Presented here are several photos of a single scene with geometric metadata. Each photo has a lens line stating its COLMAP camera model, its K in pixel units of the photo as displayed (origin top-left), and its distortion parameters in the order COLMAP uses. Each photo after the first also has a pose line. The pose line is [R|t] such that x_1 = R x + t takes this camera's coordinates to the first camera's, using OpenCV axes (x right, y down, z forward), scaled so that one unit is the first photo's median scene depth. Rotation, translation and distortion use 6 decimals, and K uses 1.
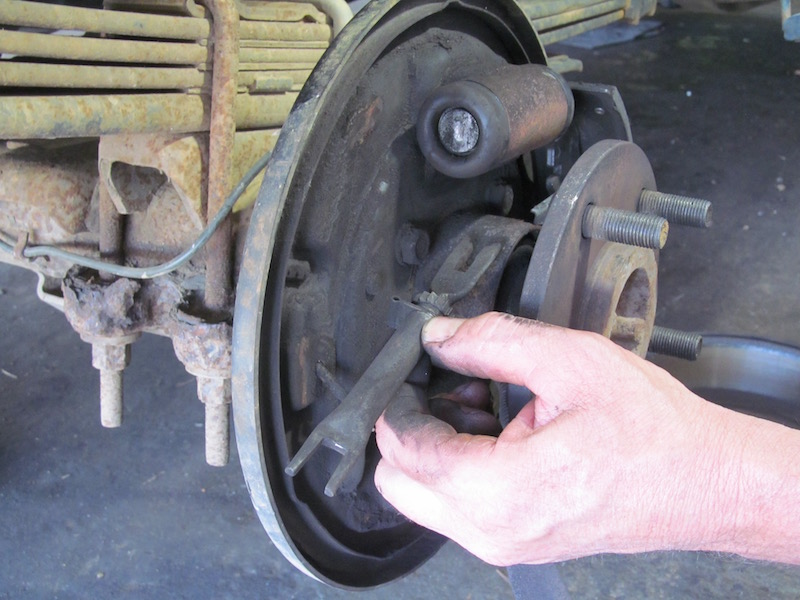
lens RADIAL K [[1085.5, 0, 400.0], [0, 1085.5, 300.0], [0, 0, 1]] dist [-0.155199, 0.058542]
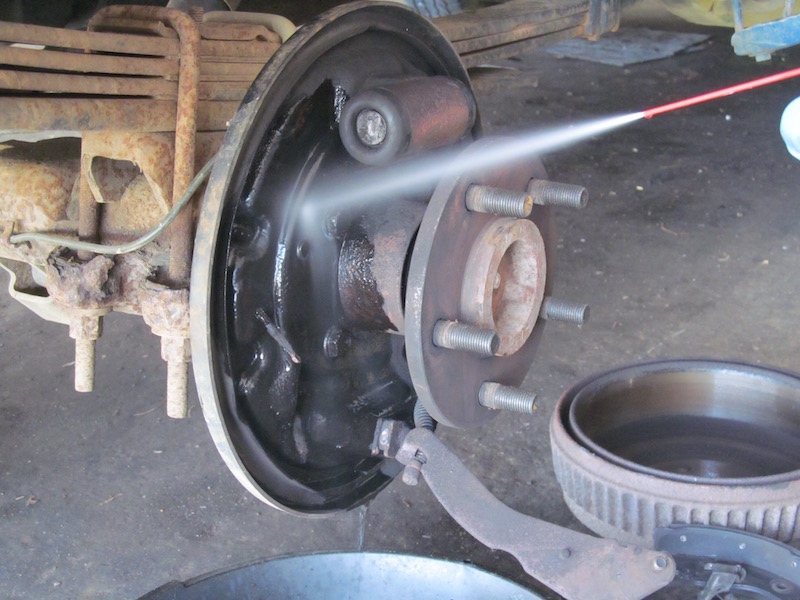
lens RADIAL K [[1412.0, 0, 400.0], [0, 1412.0, 300.0], [0, 0, 1]] dist [-0.169254, 0.156372]
pose [[0.999922, 0.004973, -0.011445, 0.086656], [-0.005705, 0.997881, -0.064810, 0.122548], [0.011099, 0.064871, 0.997832, -0.511394]]
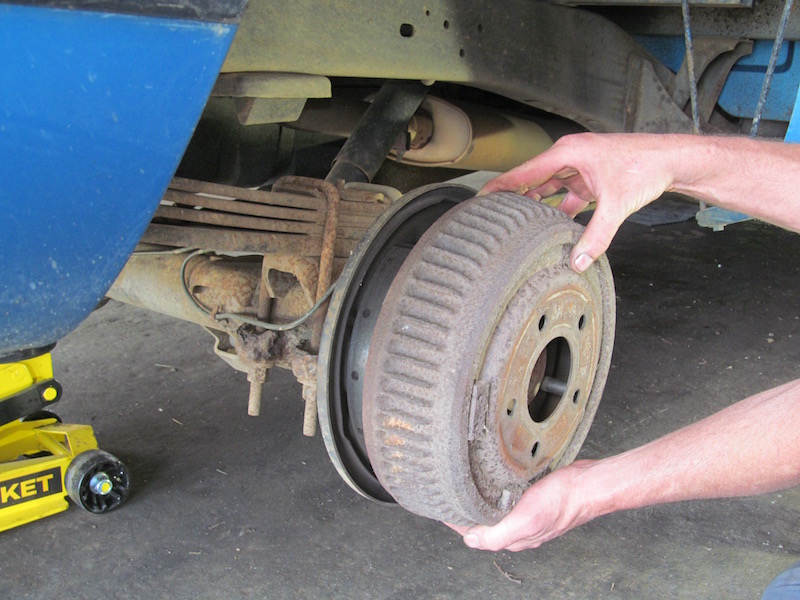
lens RADIAL K [[998.8, 0, 400.0], [0, 998.8, 300.0], [0, 0, 1]] dist [-0.153372, 0.065103]
pose [[0.991061, 0.067958, -0.114805, 0.162711], [-0.083451, 0.987182, -0.136040, 0.141829], [0.104088, 0.144405, 0.984029, -0.686197]]
